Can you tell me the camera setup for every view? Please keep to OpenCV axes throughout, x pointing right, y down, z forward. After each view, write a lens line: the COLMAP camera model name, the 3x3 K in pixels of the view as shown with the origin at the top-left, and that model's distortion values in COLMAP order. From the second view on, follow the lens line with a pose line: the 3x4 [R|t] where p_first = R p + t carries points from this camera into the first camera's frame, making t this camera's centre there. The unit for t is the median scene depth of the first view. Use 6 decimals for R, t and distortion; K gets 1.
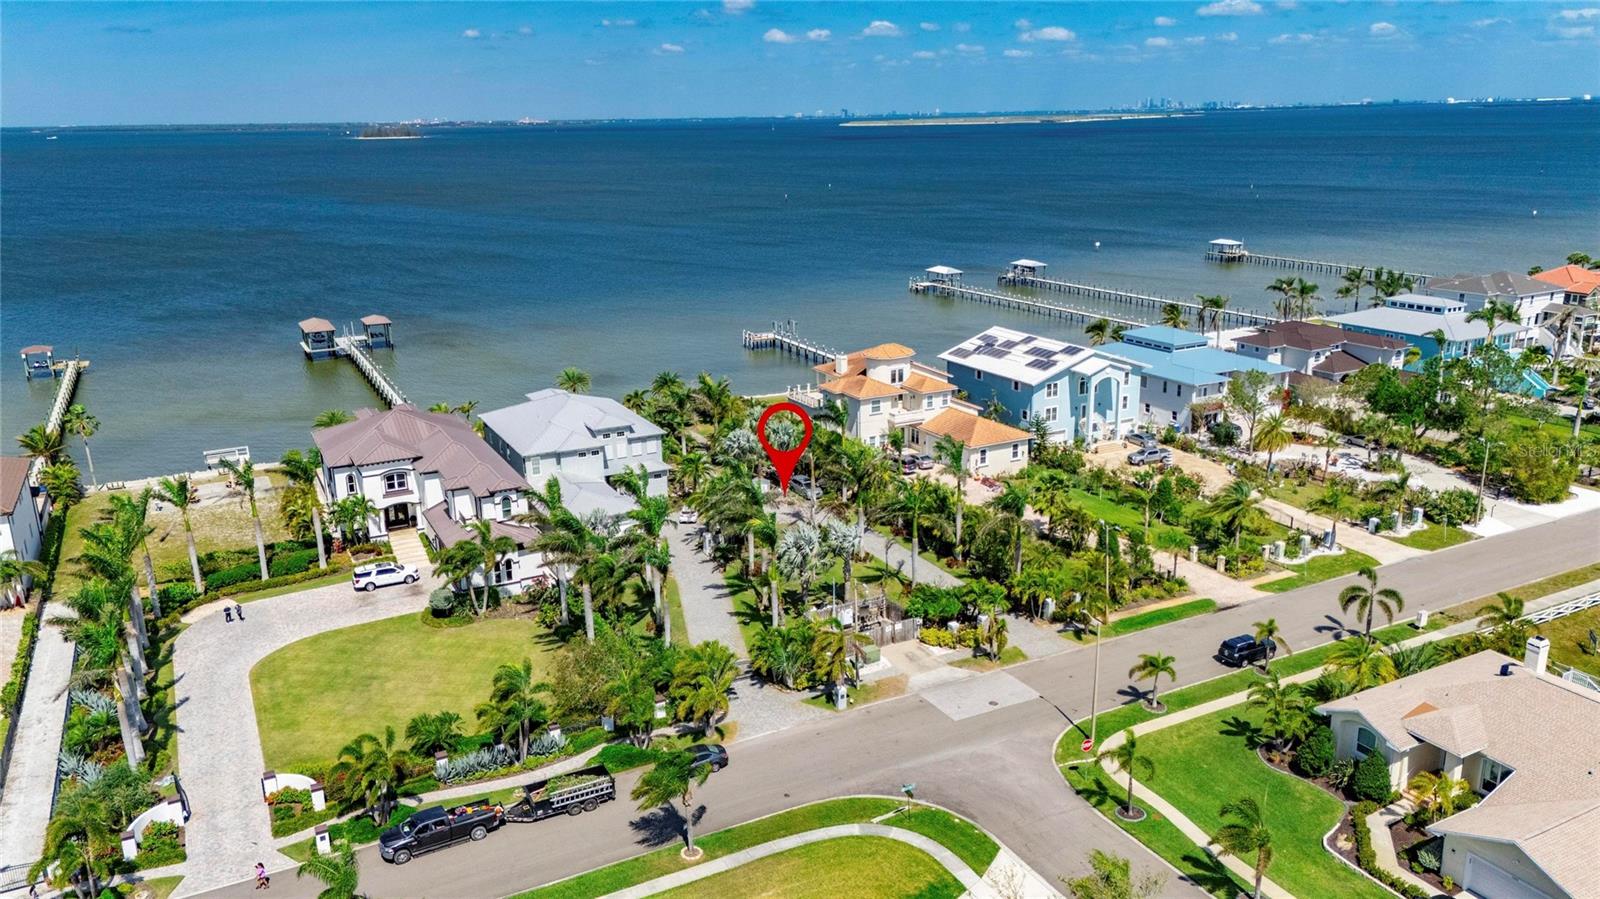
lens RADIAL K [[1173.6, 0, 806.6], [0, 1173.6, 448.8], [0, 0, 1]] dist [0.095300, -0.101022]
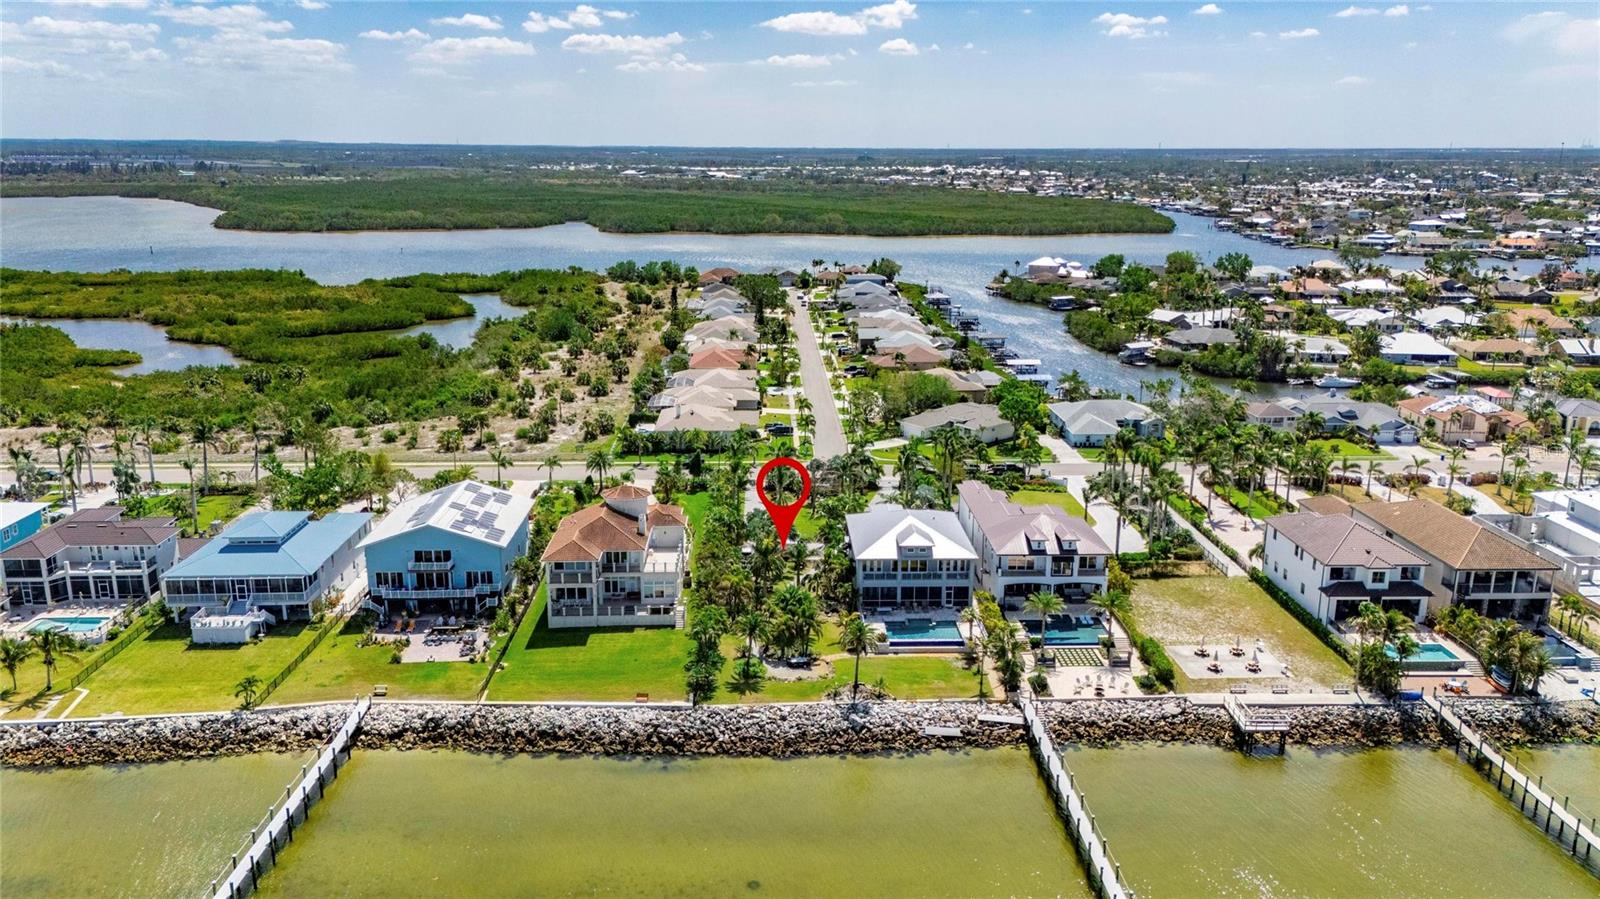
lens RADIAL K [[1174.6, 0, 808.3], [0, 1174.6, 452.1], [0, 0, 1]] dist [0.072408, -0.065490]
pose [[-0.904350, -0.094889, 0.416110, -0.634847], [0.125523, 0.872716, 0.471817, -0.716397], [-0.407916, 0.478919, -0.777329, 2.034456]]
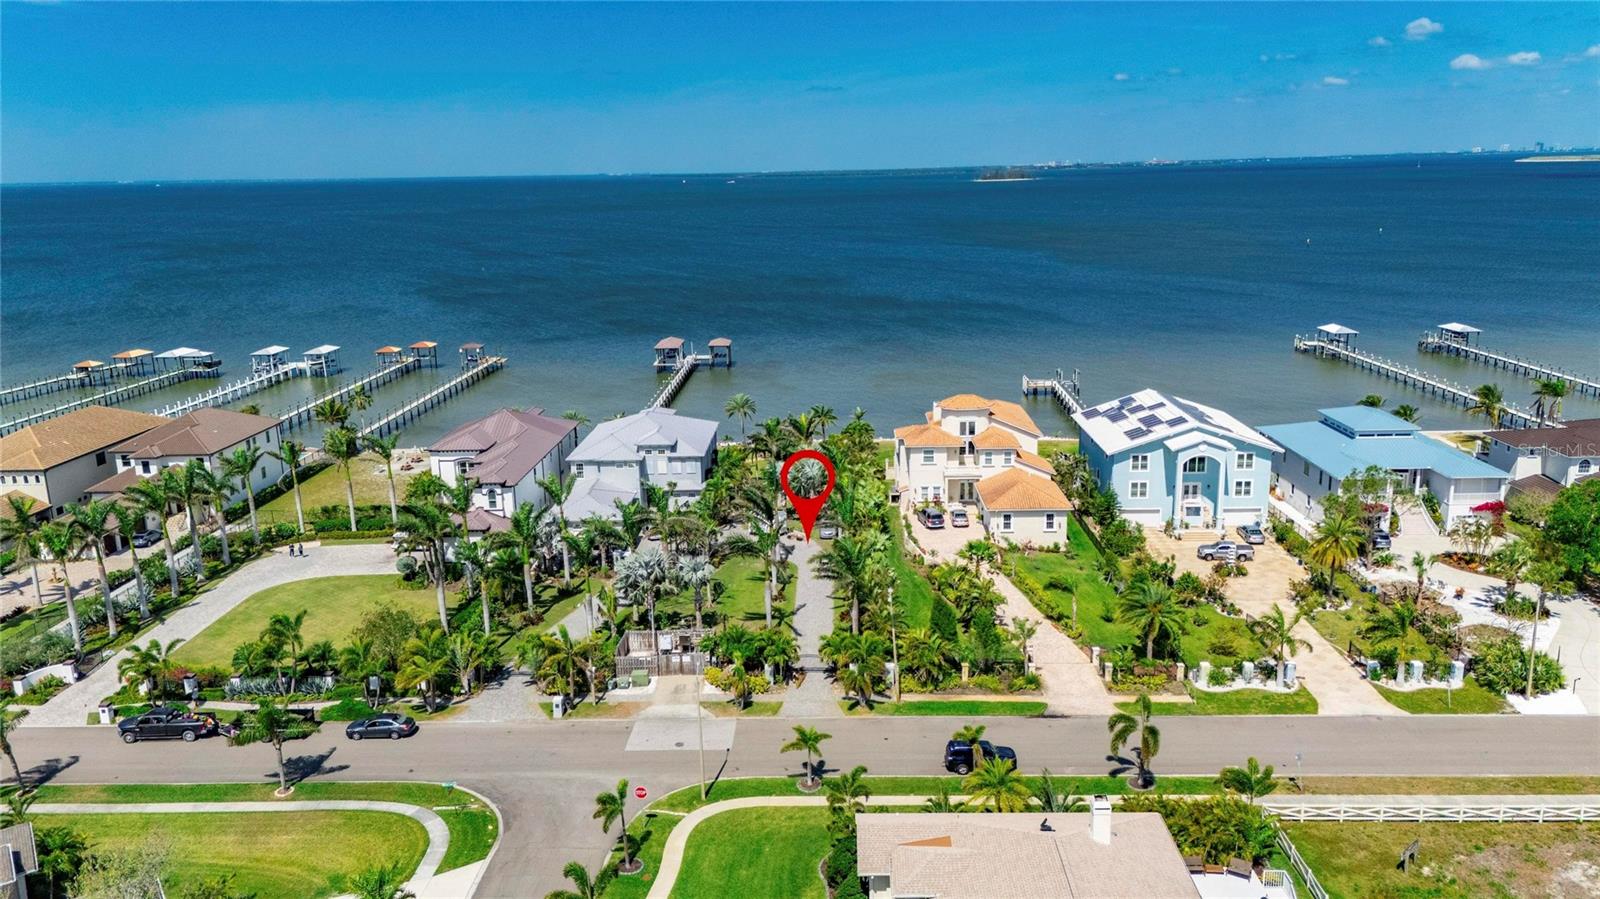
lens RADIAL K [[1173.6, 0, 806.6], [0, 1173.6, 448.8], [0, 0, 1]] dist [0.095300, -0.101022]
pose [[0.873075, 0.111866, -0.474580, 0.474959], [-0.127113, 0.991888, -0.000043, -0.032373], [0.470726, 0.060363, 0.880212, 0.101635]]
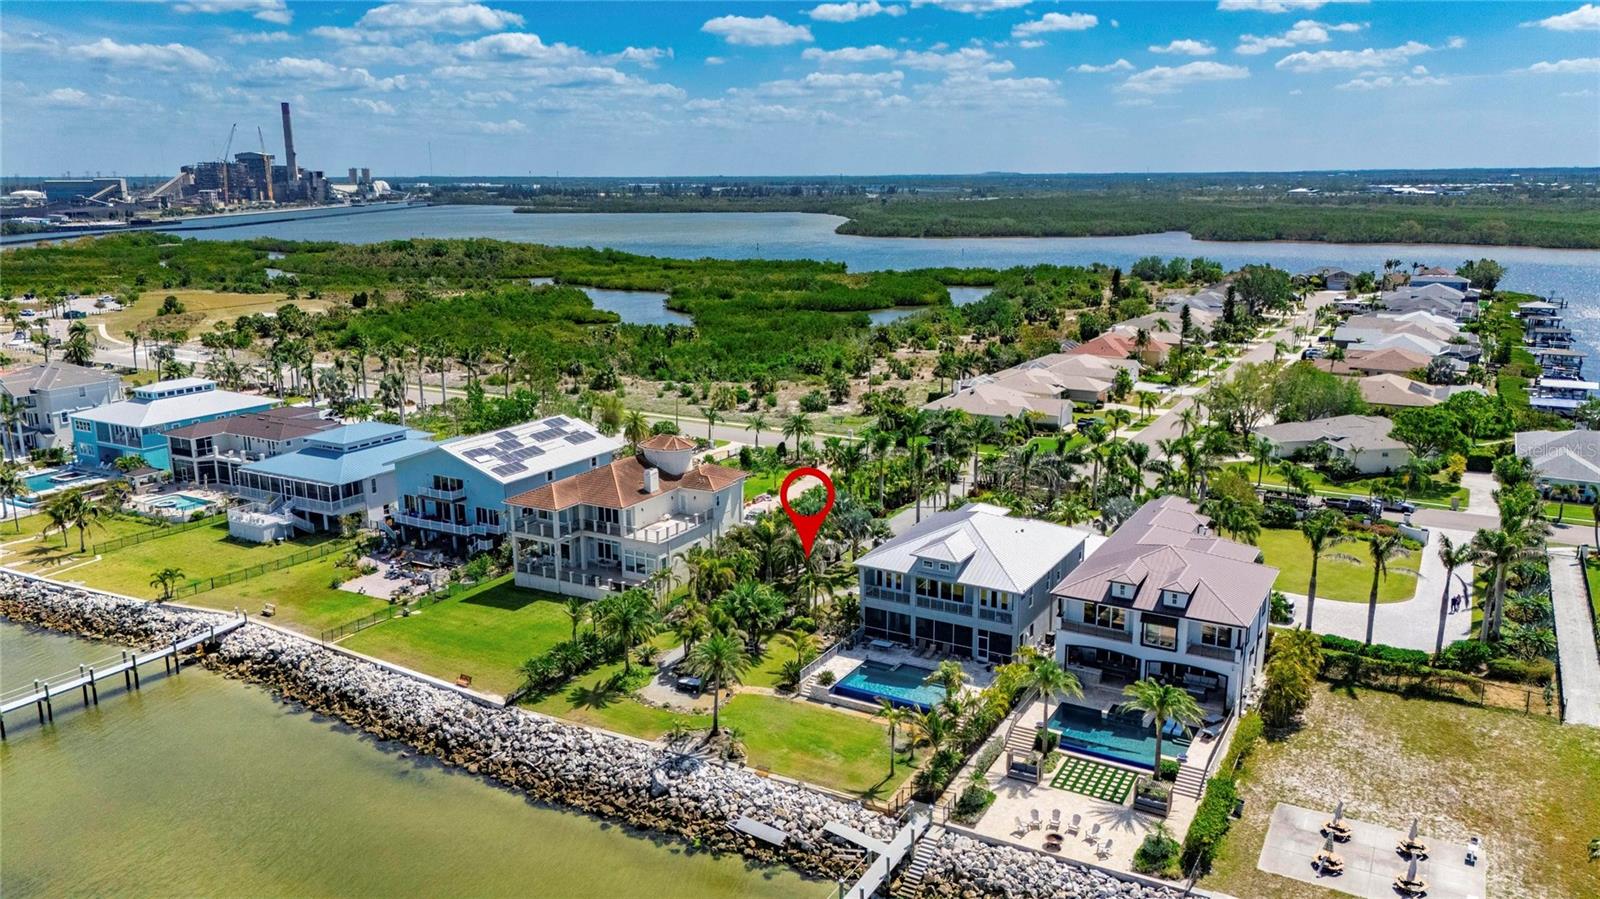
lens RADIAL K [[1174.6, 0, 808.3], [0, 1174.6, 452.1], [0, 0, 1]] dist [0.072408, -0.065490]
pose [[-0.540271, -0.172410, 0.823639, -0.846645], [0.241081, 0.906044, 0.347798, -0.418756], [-0.806218, 0.386469, -0.447945, 1.503760]]
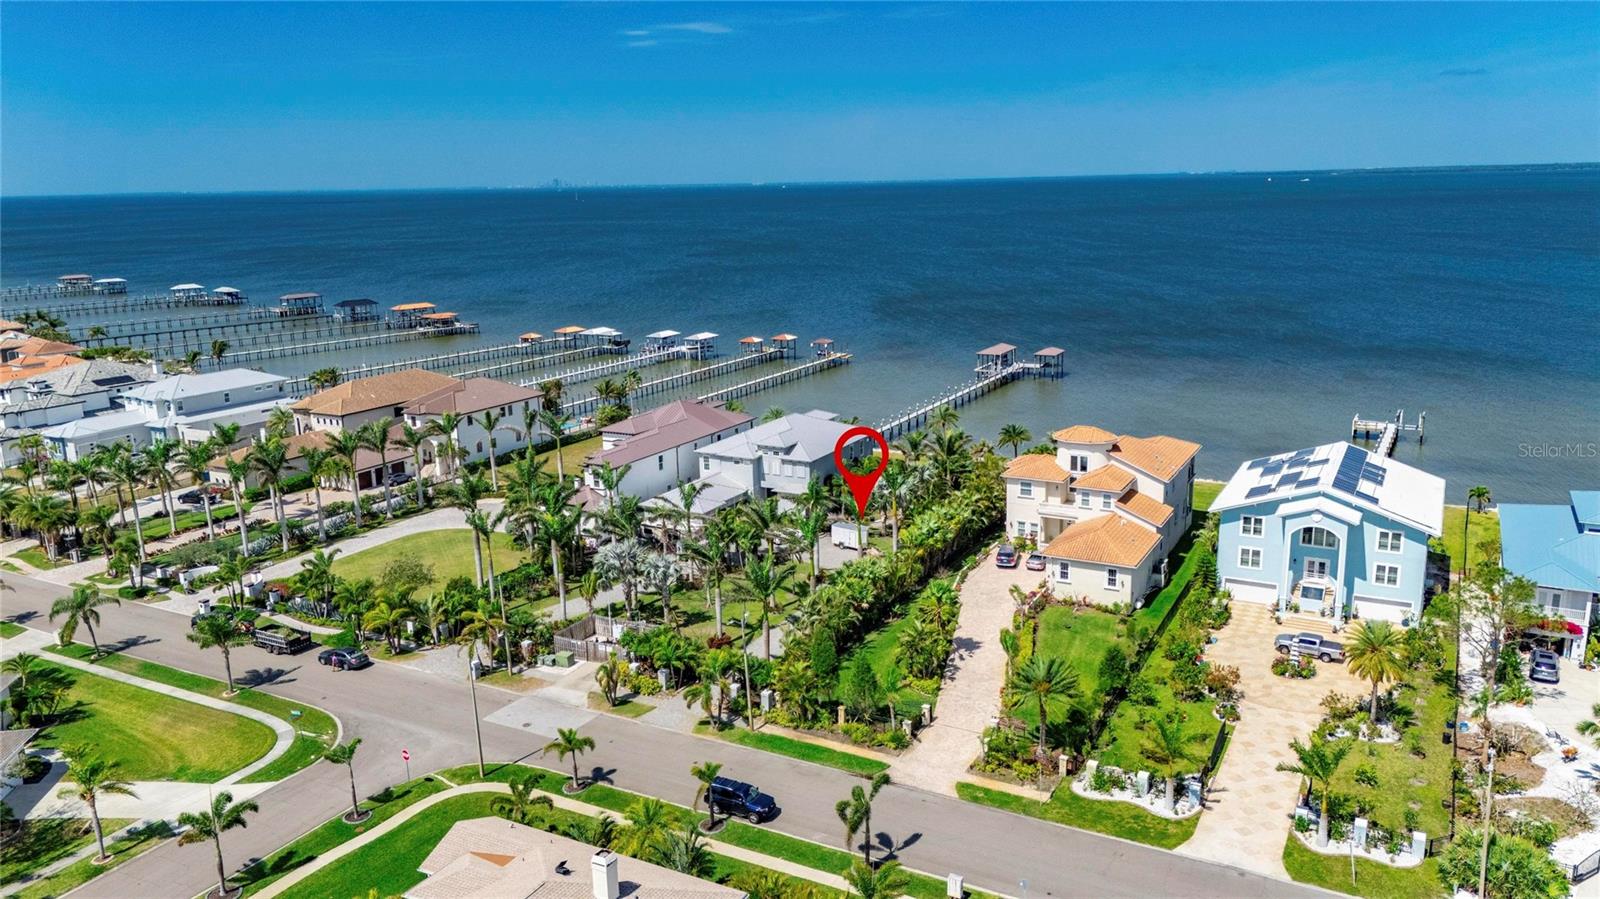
lens RADIAL K [[1172.0, 0, 809.5], [0, 1172.0, 451.4], [0, 0, 1]] dist [0.086616, -0.088163]
pose [[0.559747, 0.192793, -0.805924, 0.749419], [-0.216803, 0.972755, 0.082123, -0.111774], [0.799800, 0.128759, 0.586295, 0.372067]]
